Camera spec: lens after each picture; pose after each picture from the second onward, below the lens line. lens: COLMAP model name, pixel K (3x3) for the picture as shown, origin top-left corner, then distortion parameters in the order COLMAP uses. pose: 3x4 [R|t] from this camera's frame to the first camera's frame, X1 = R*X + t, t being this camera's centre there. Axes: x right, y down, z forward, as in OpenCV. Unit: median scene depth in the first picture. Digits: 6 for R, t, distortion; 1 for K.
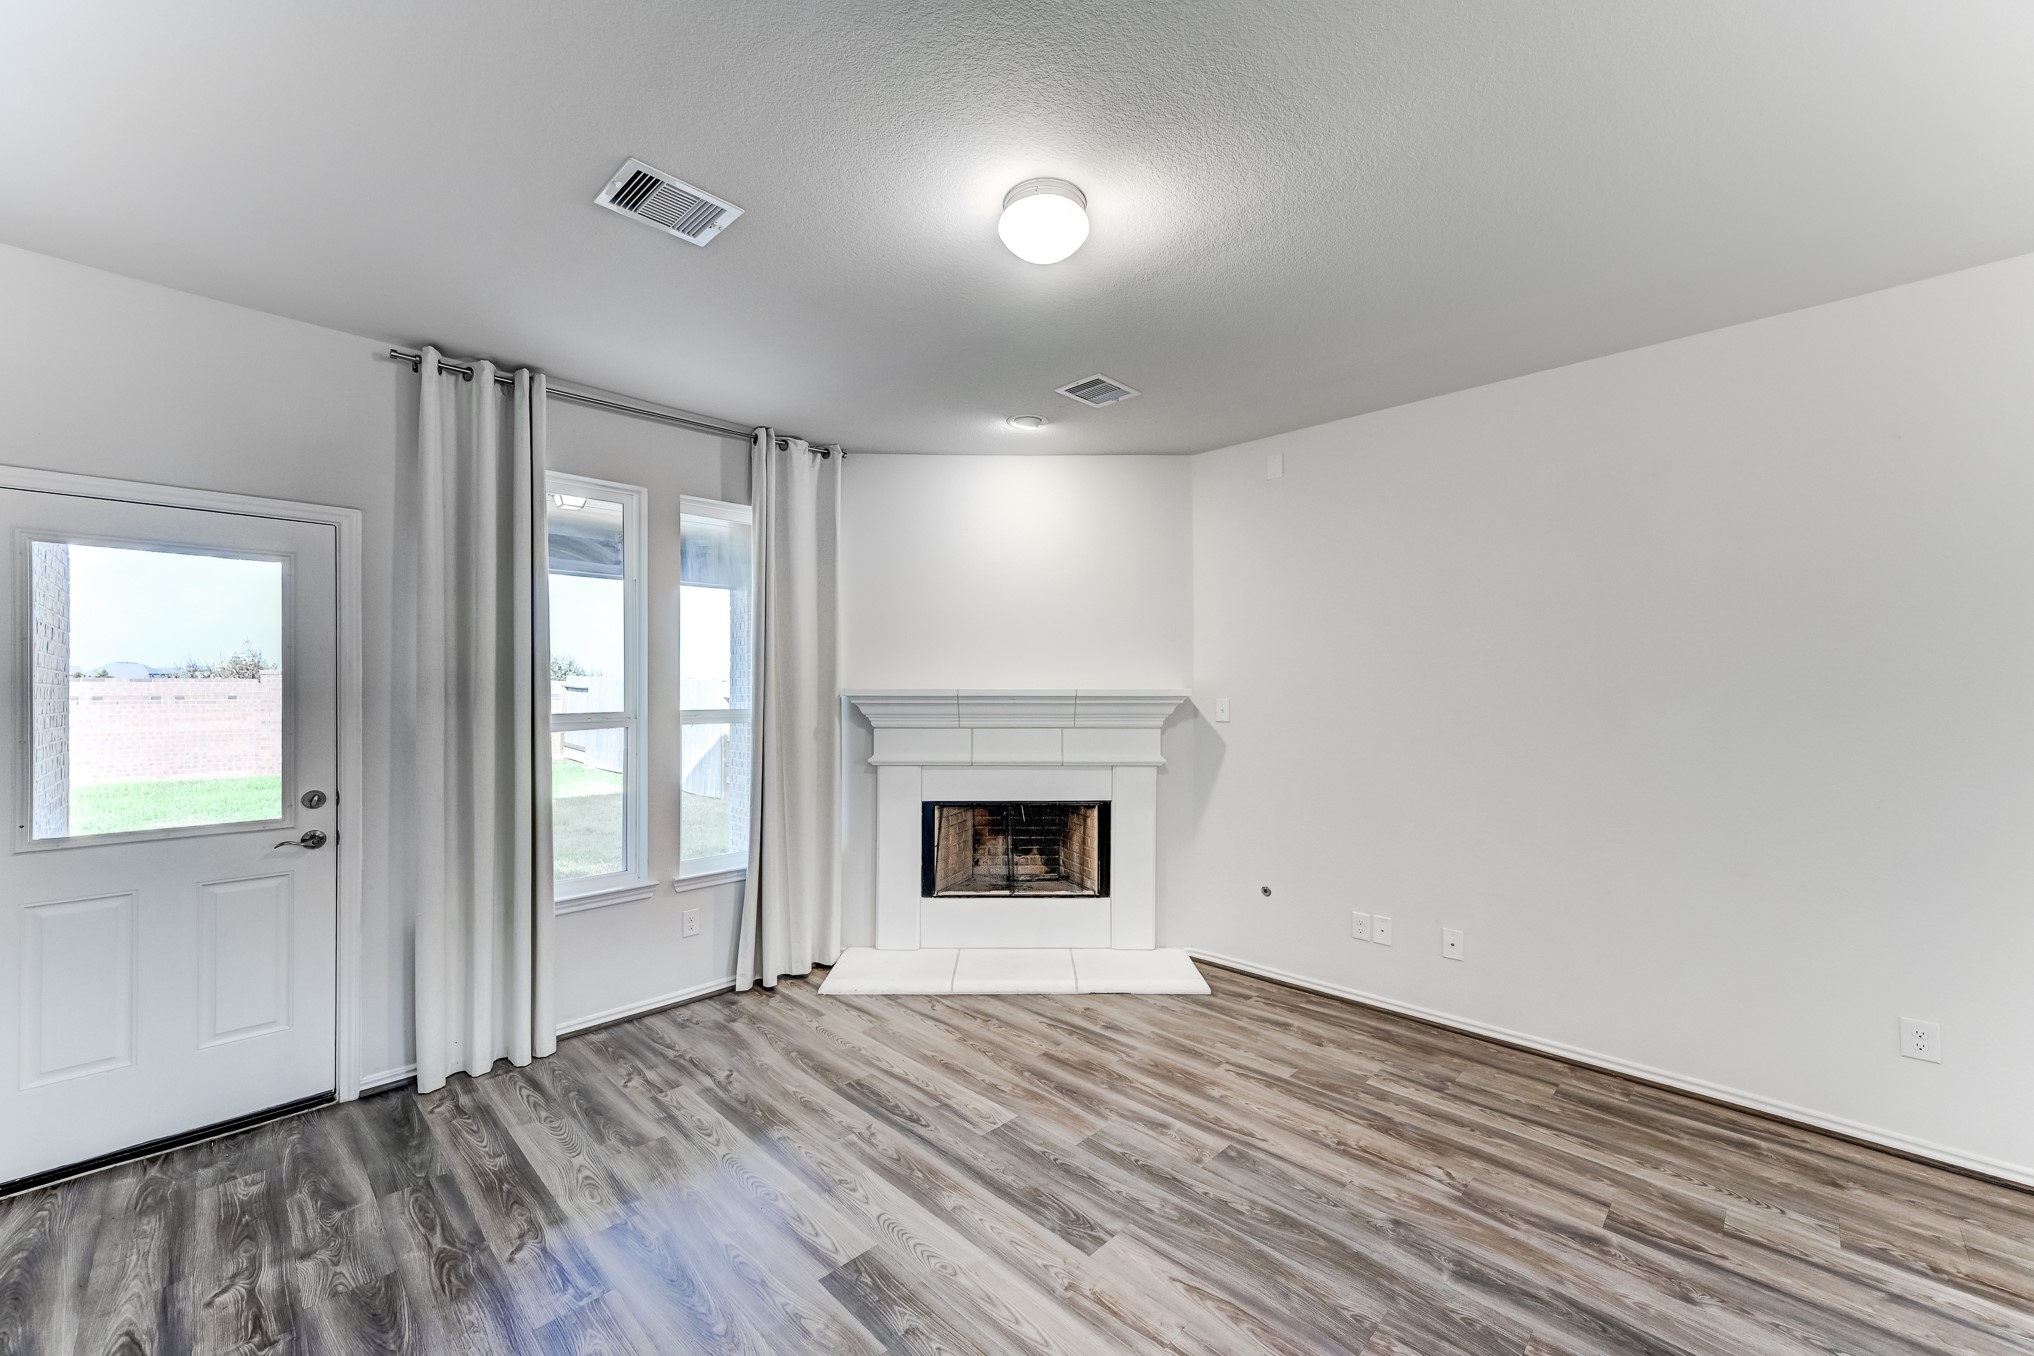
lens RADIAL K [[789.4, 0, 1028.5], [0, 789.4, 688.1], [0, 0, 1]] dist [0.009912, 0.000281]
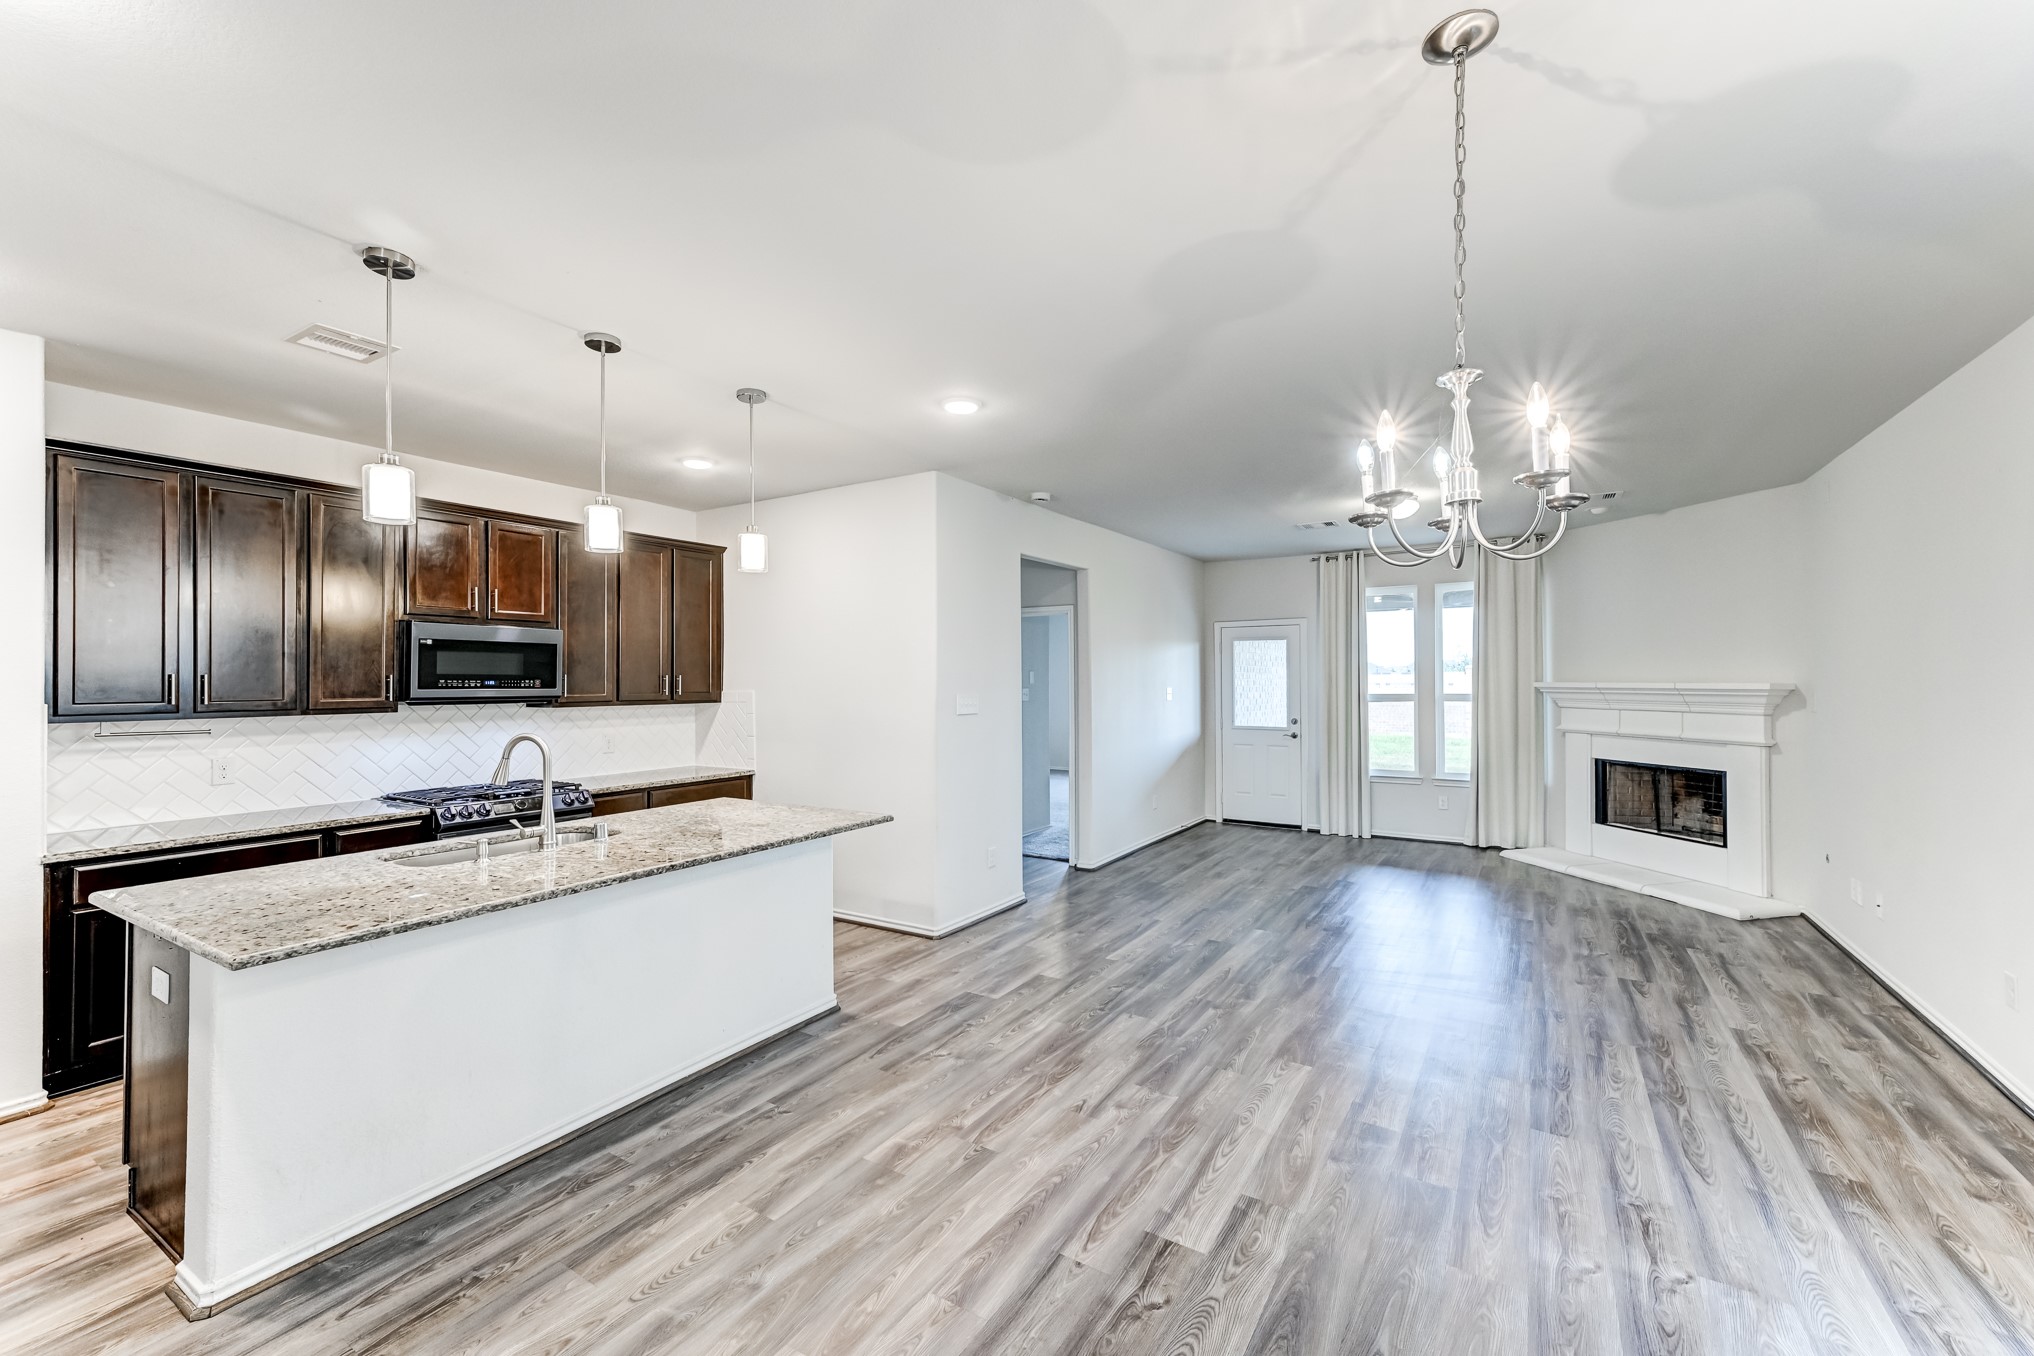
lens RADIAL K [[822.7, 0, 1016.7], [0, 822.7, 673.4], [0, 0, 1]] dist [0.012314, 0.000401]
pose [[0.202877, -0.010086, -0.979152, 1.629762], [0.006288, 0.999940, -0.008997, -0.011464], [0.979184, -0.004331, 0.202928, -0.522210]]
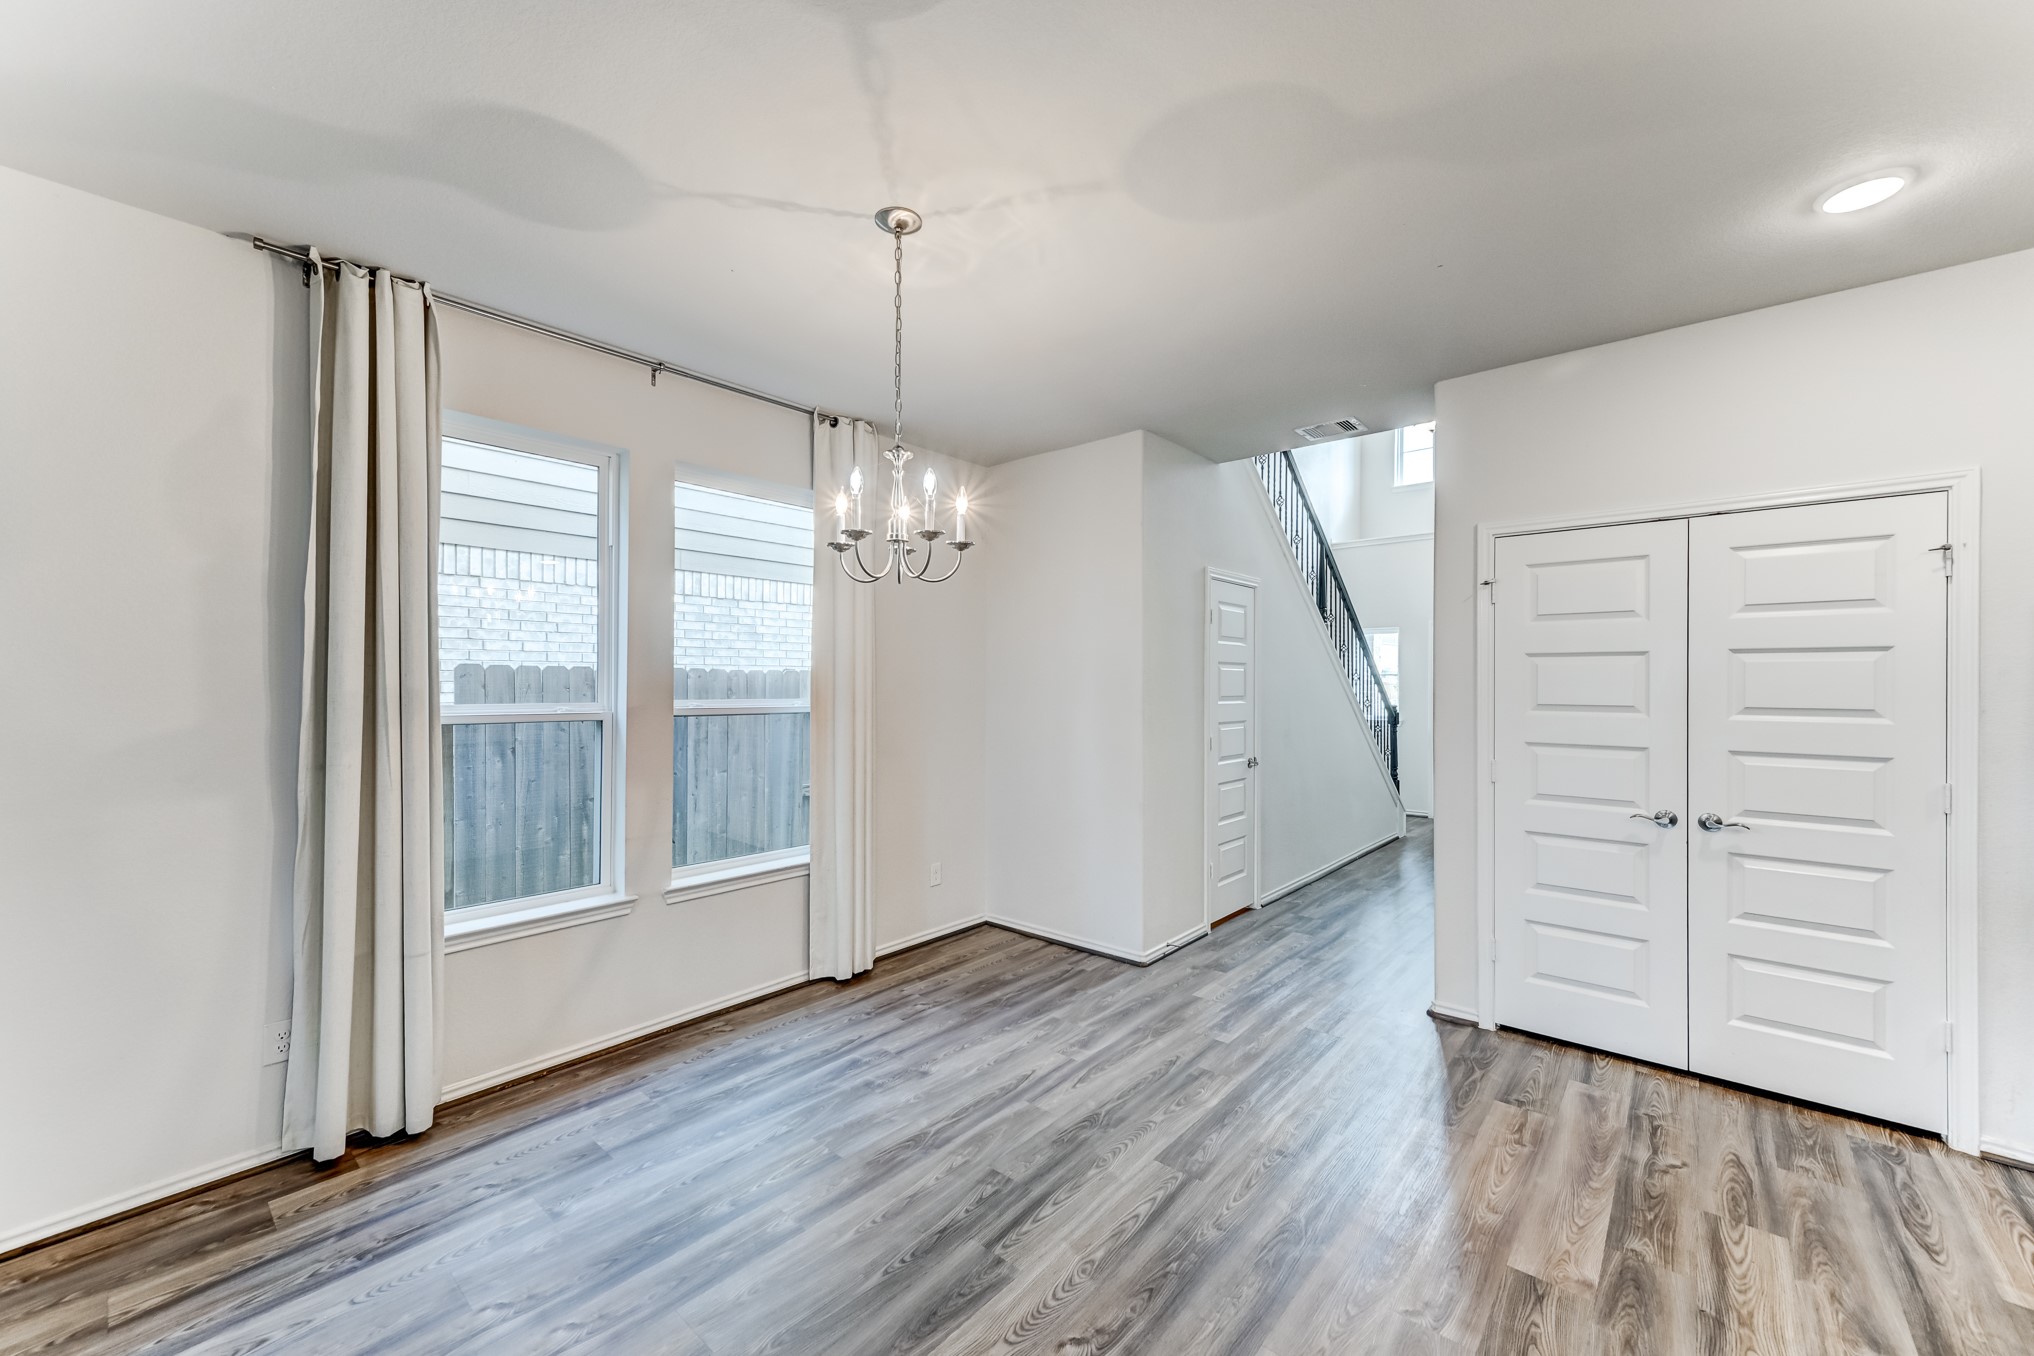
lens RADIAL K [[789.4, 0, 1013.9], [0, 789.4, 680.0], [0, 0, 1]] dist [0.009912, 0.000281]
pose [[-0.050273, 0.003335, 0.998730, 0.462593], [-0.004245, 0.999985, -0.003552, 0.006413], [-0.998727, -0.004418, -0.050258, -0.216440]]
